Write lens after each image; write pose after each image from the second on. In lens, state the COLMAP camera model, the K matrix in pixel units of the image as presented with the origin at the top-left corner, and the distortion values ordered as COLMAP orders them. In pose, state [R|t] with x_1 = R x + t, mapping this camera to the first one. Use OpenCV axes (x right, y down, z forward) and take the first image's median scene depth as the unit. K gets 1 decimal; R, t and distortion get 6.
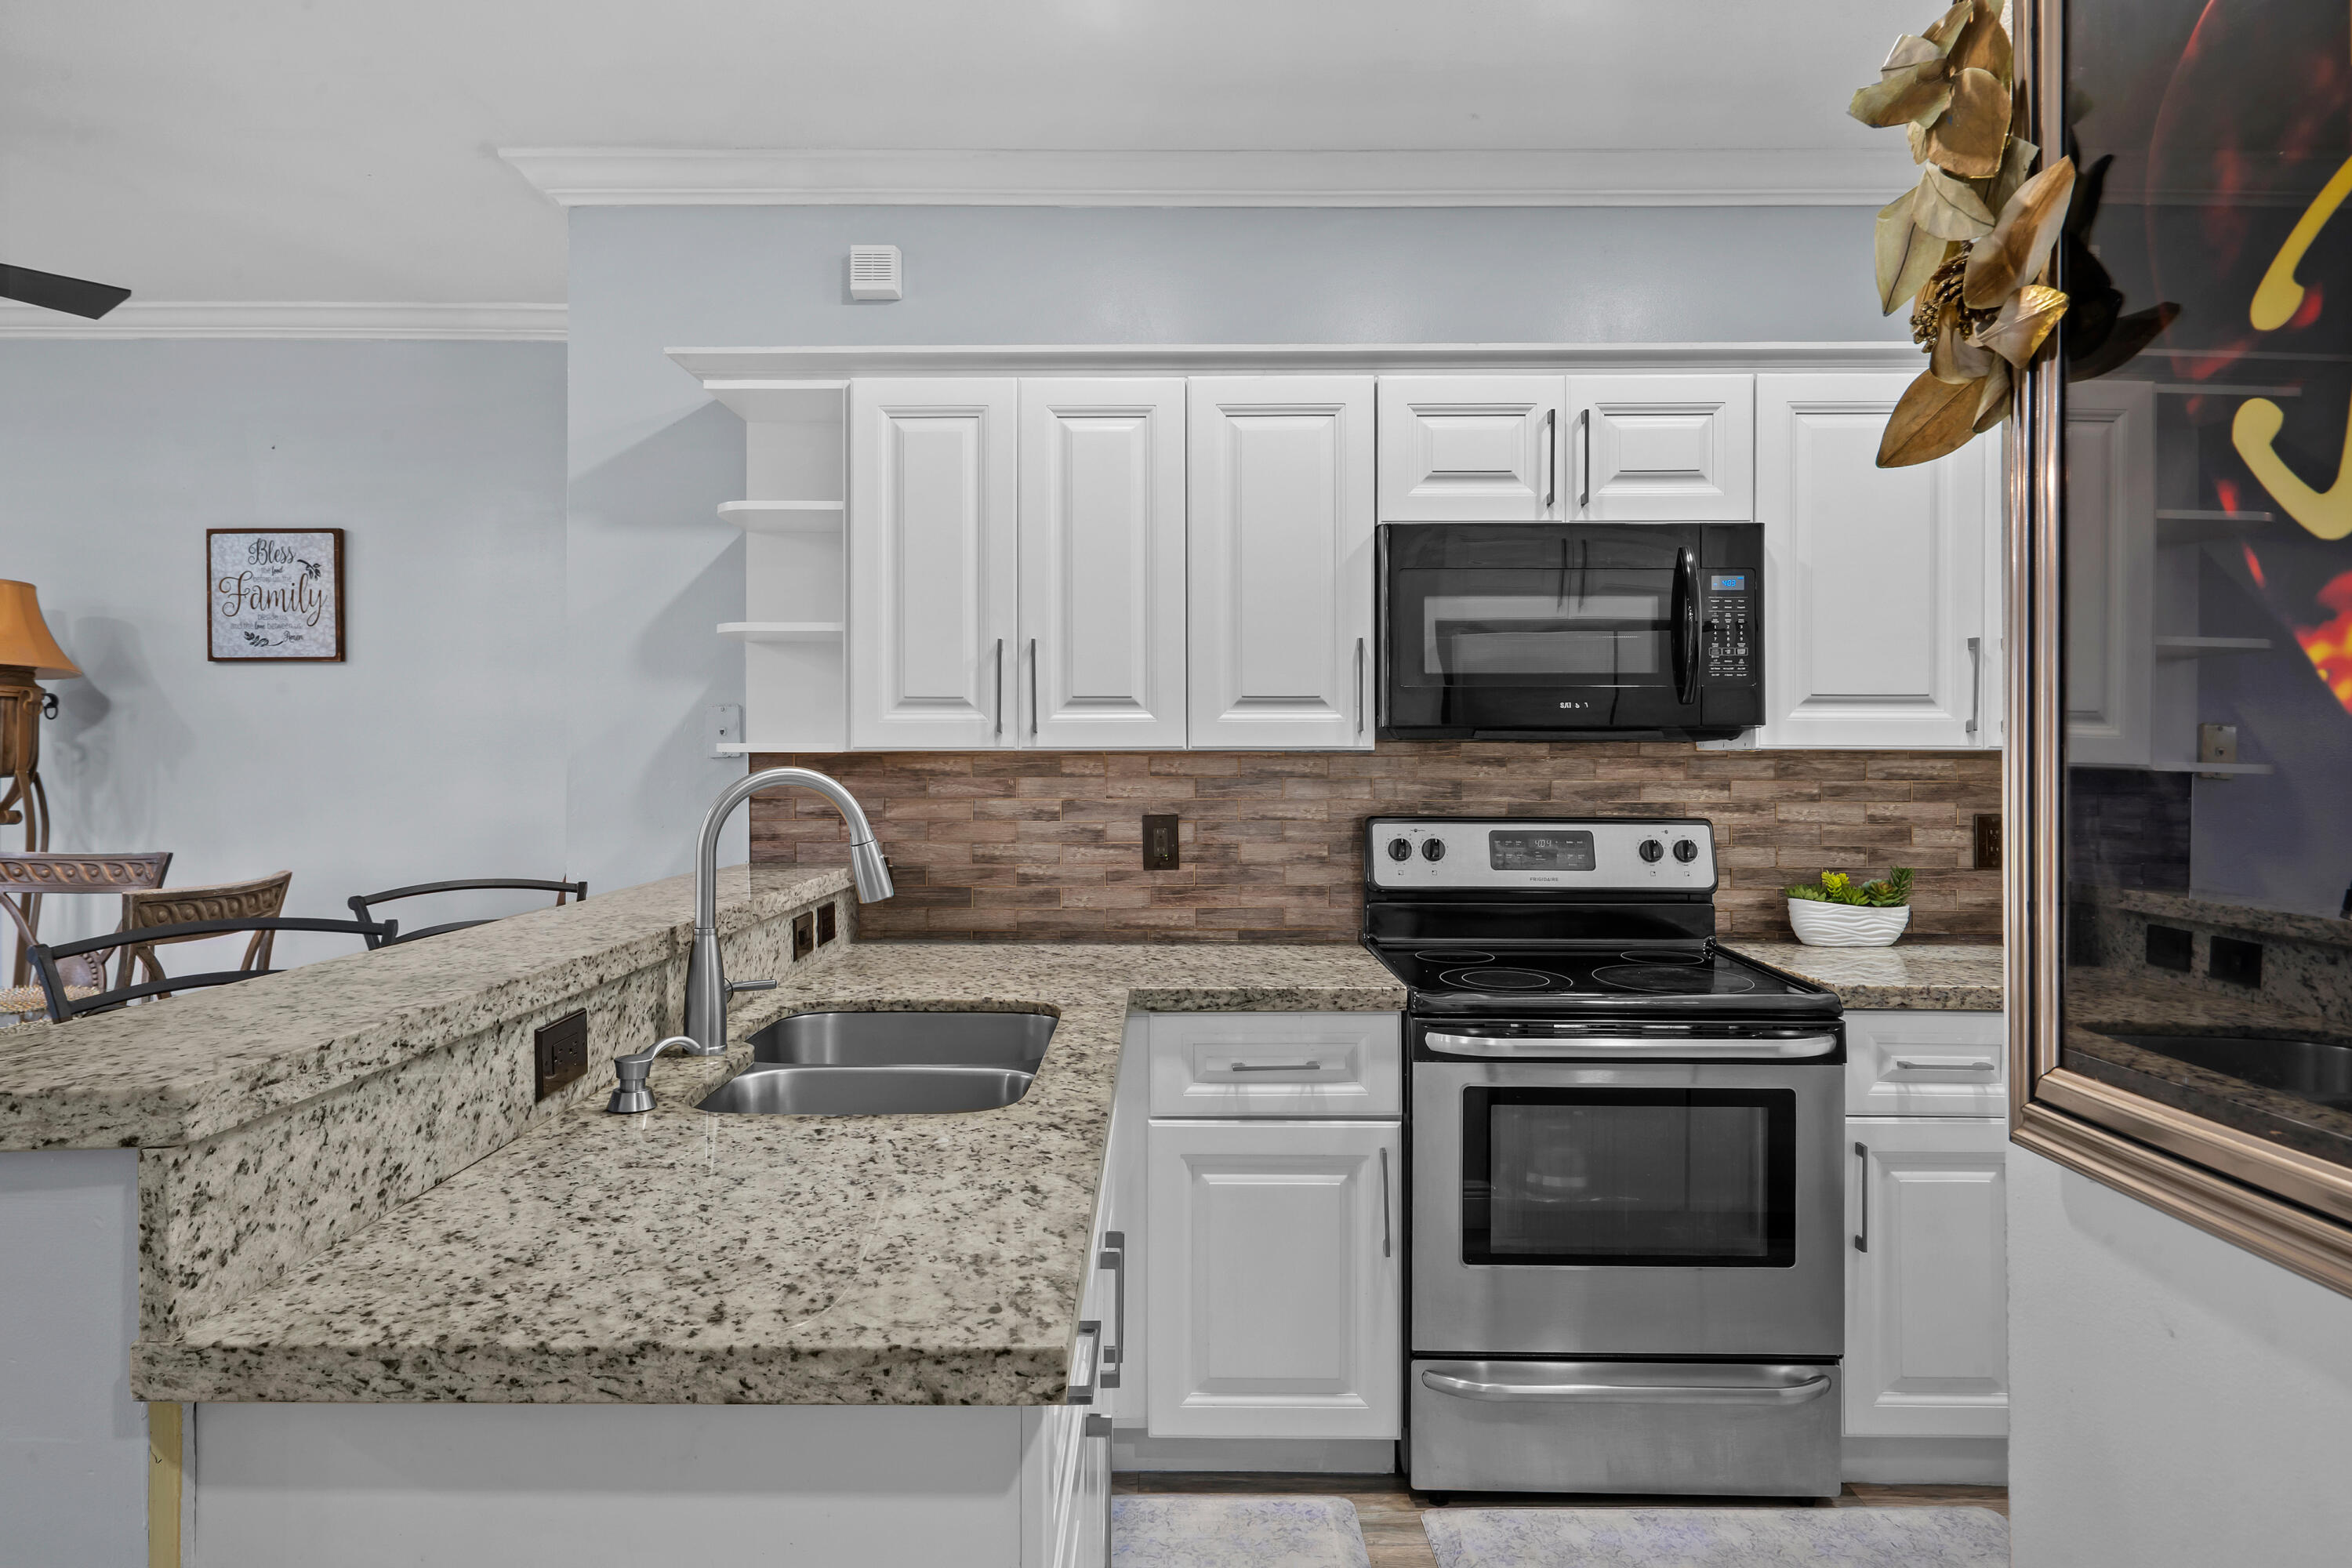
lens RADIAL K [[1364.0, 0, 1155.5], [0, 1364.0, 766.5], [0, 0, 1]] dist [0.003708, -0.000544]
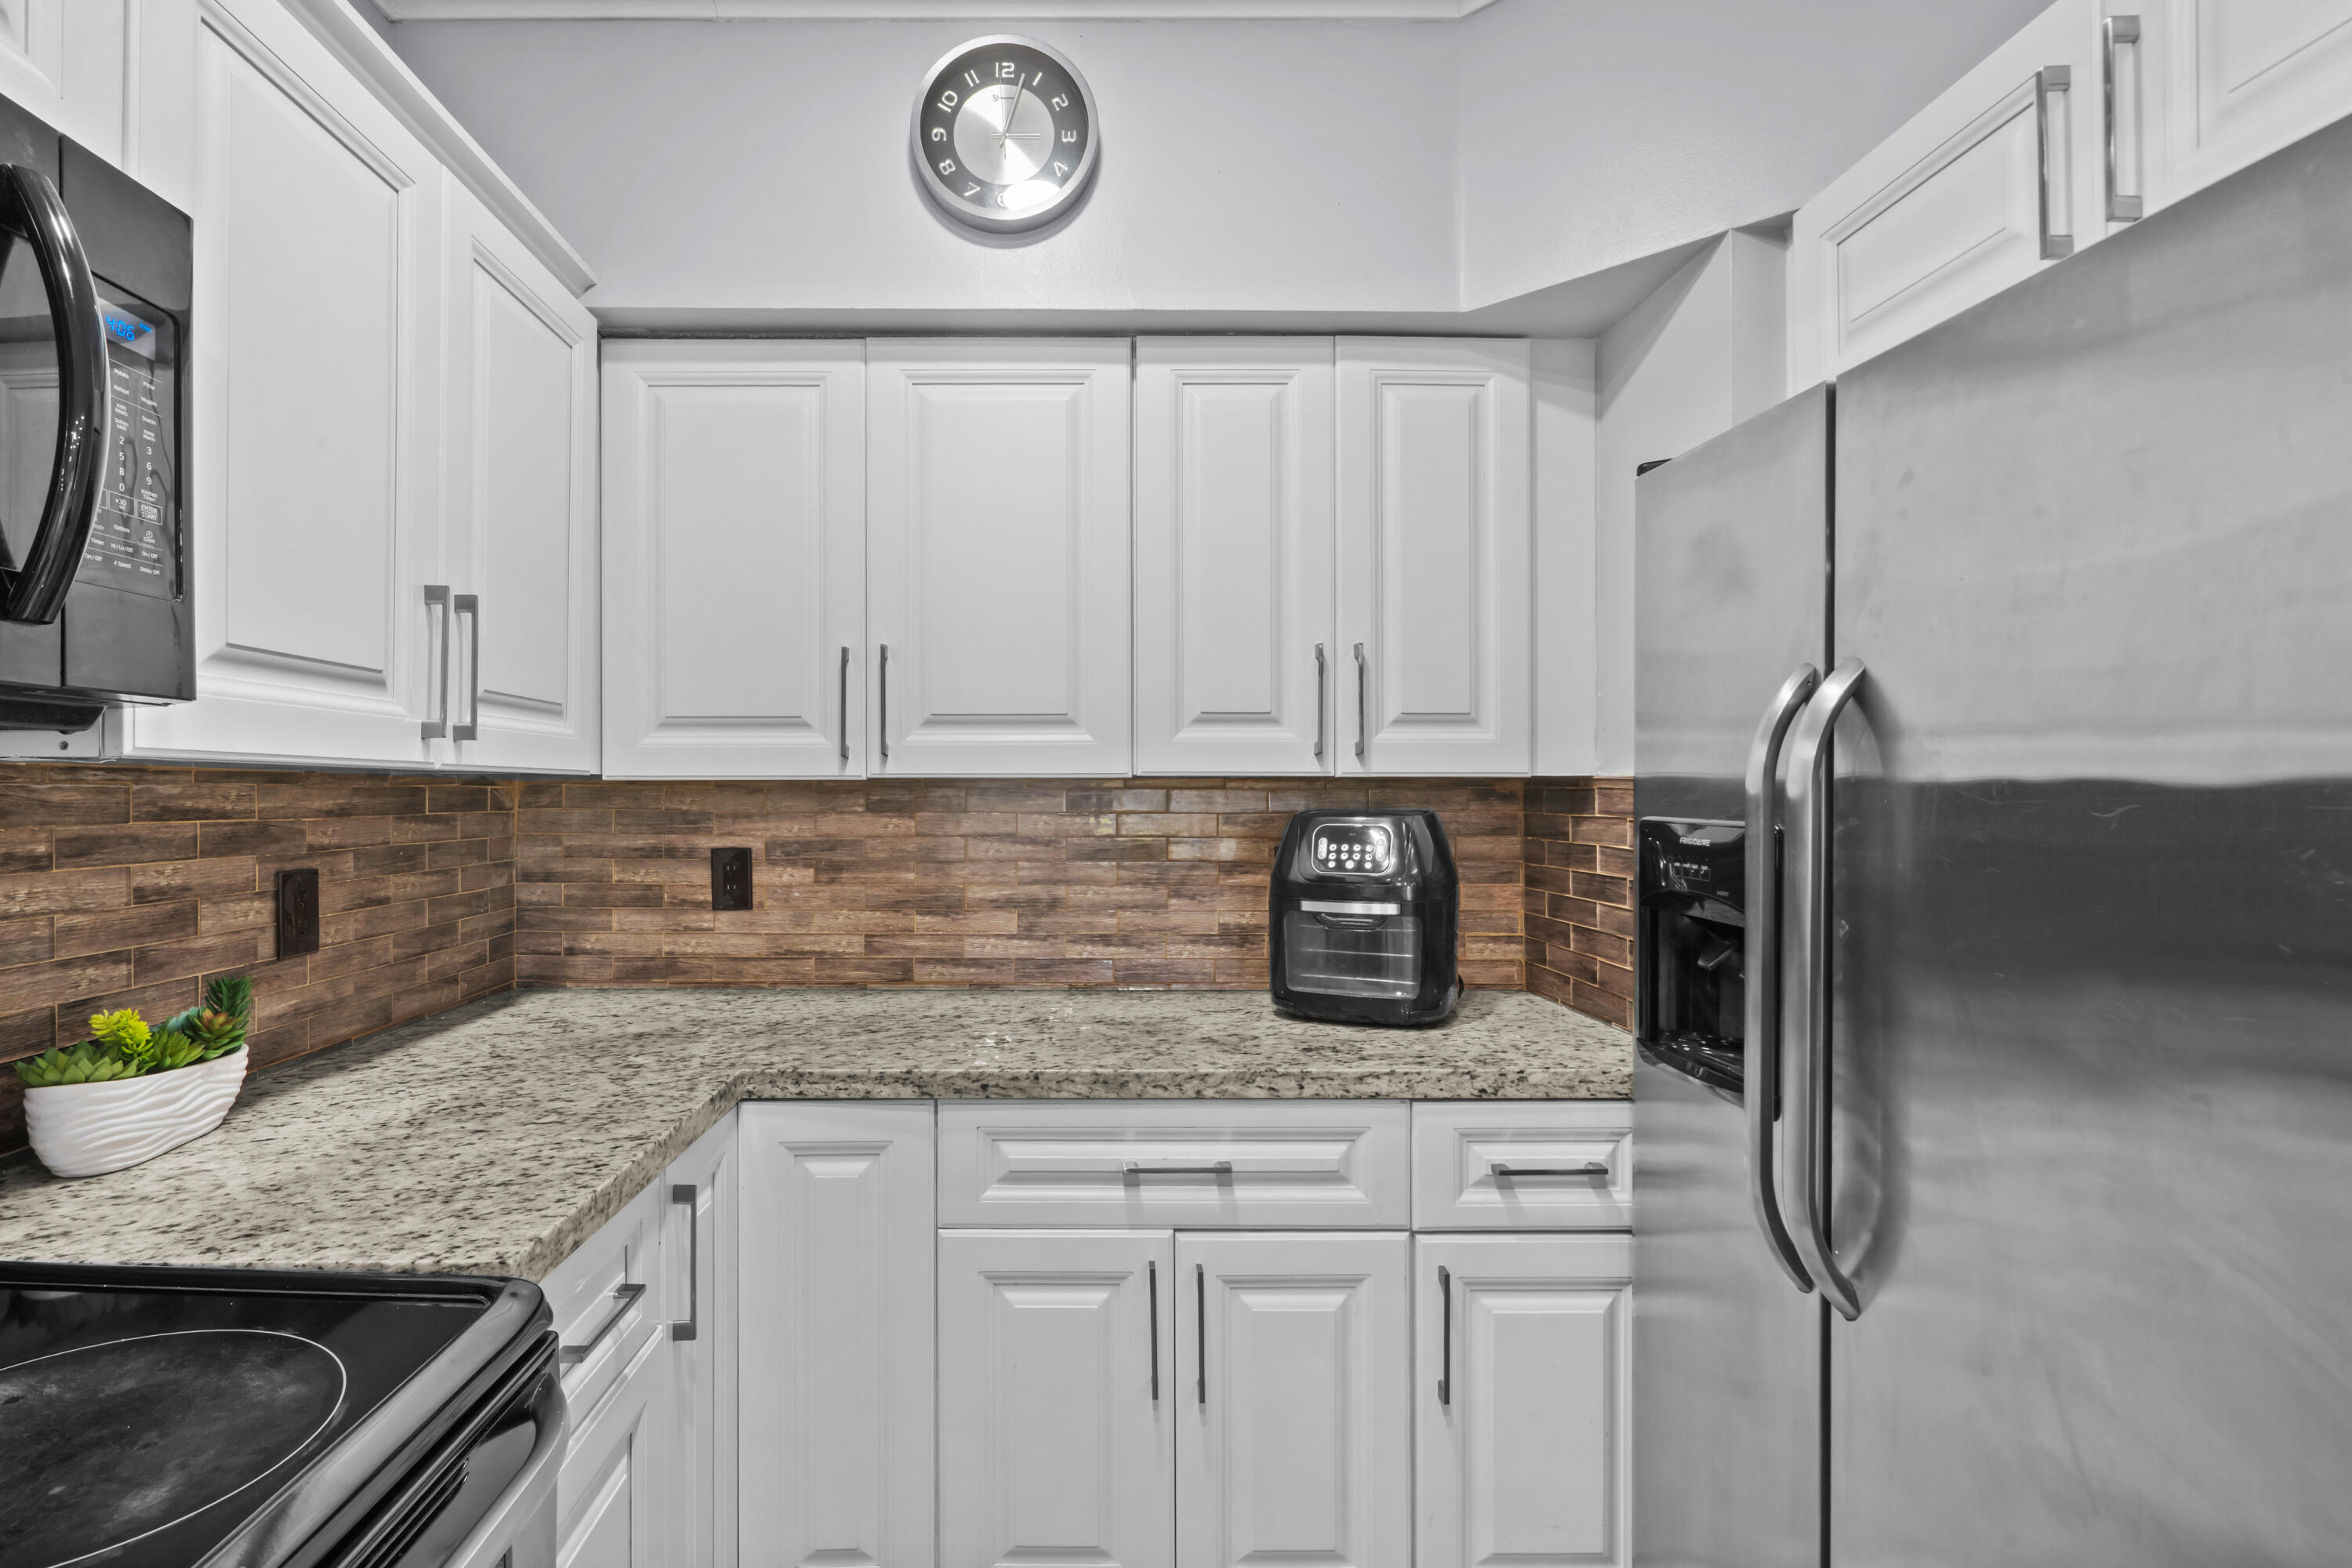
lens RADIAL K [[1117.9, 0, 1077.5], [0, 1117.9, 790.0], [0, 0, 1]] dist [-0.000496, 0.000083]
pose [[-0.011005, -0.000076, 0.999939, 0.087409], [-0.001548, 0.999999, 0.000059, -0.002887], [-0.999938, -0.001547, -0.011005, 0.640838]]
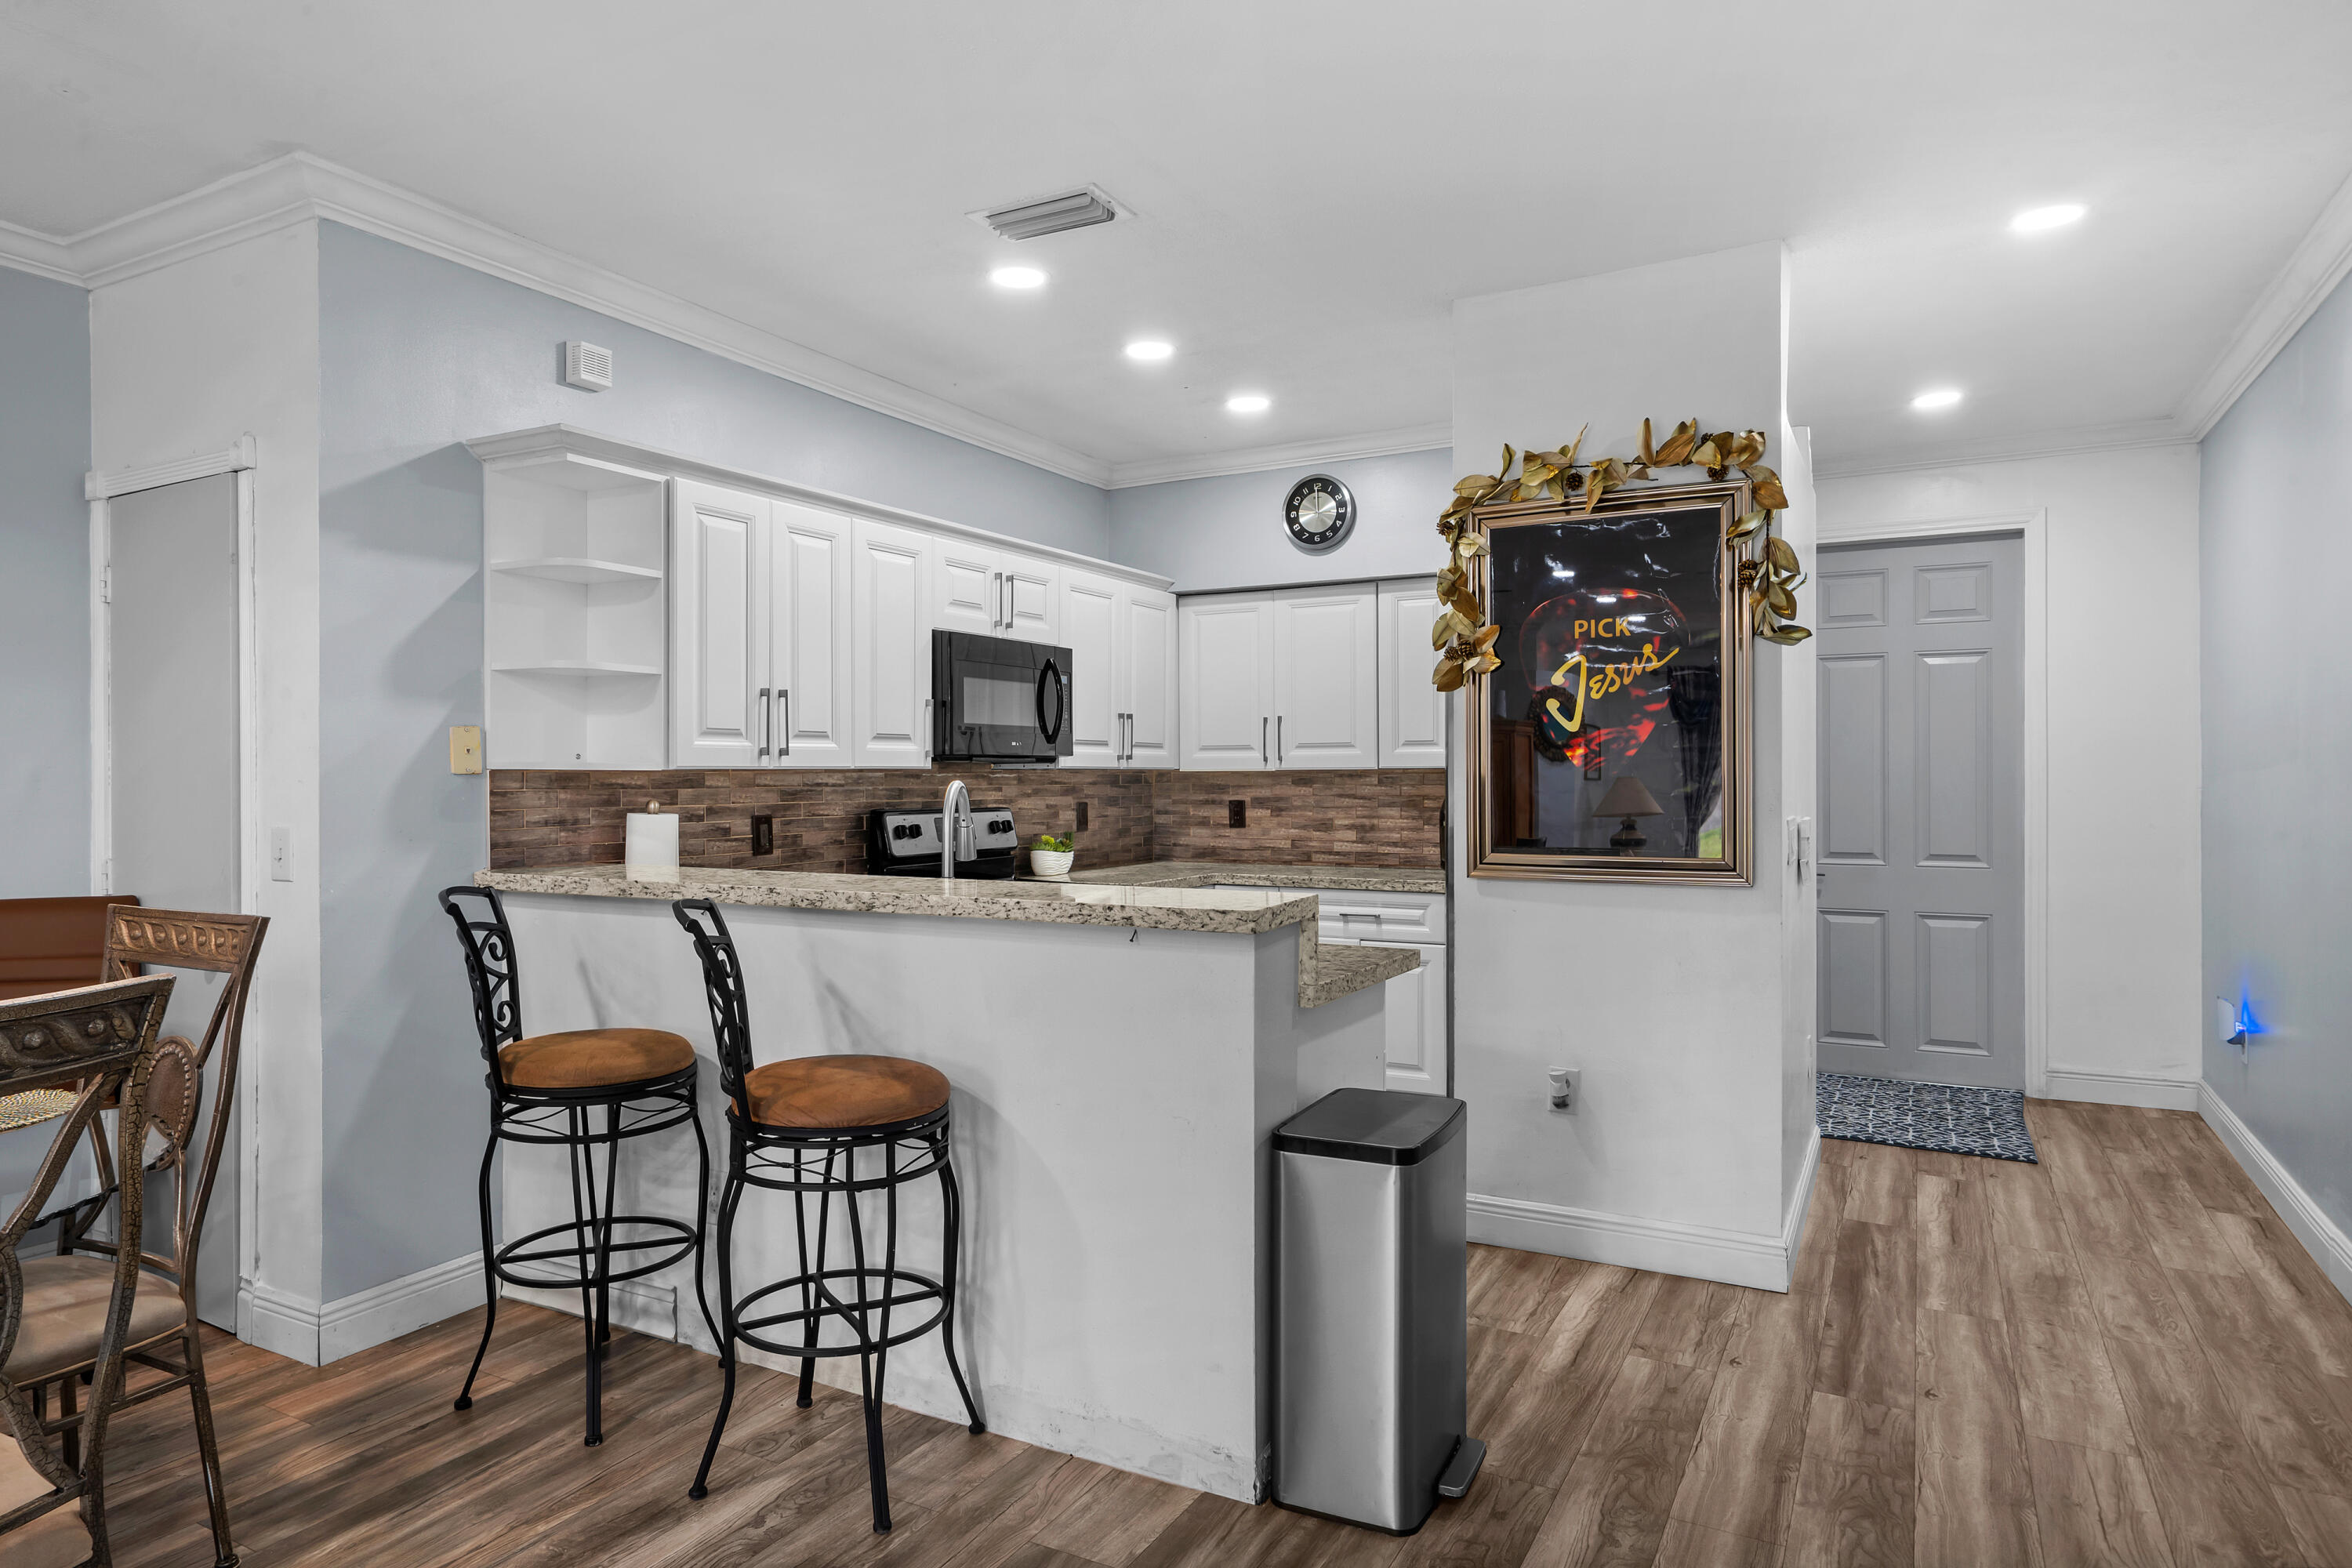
lens RADIAL K [[1364.0, 0, 1155.5], [0, 1364.0, 766.5], [0, 0, 1]] dist [0.003708, -0.000544]
pose [[0.479447, 0.002343, 0.877568, -1.010913], [0.002485, 0.999989, -0.004028, -0.006849], [-0.877567, 0.004112, 0.479436, -0.004436]]
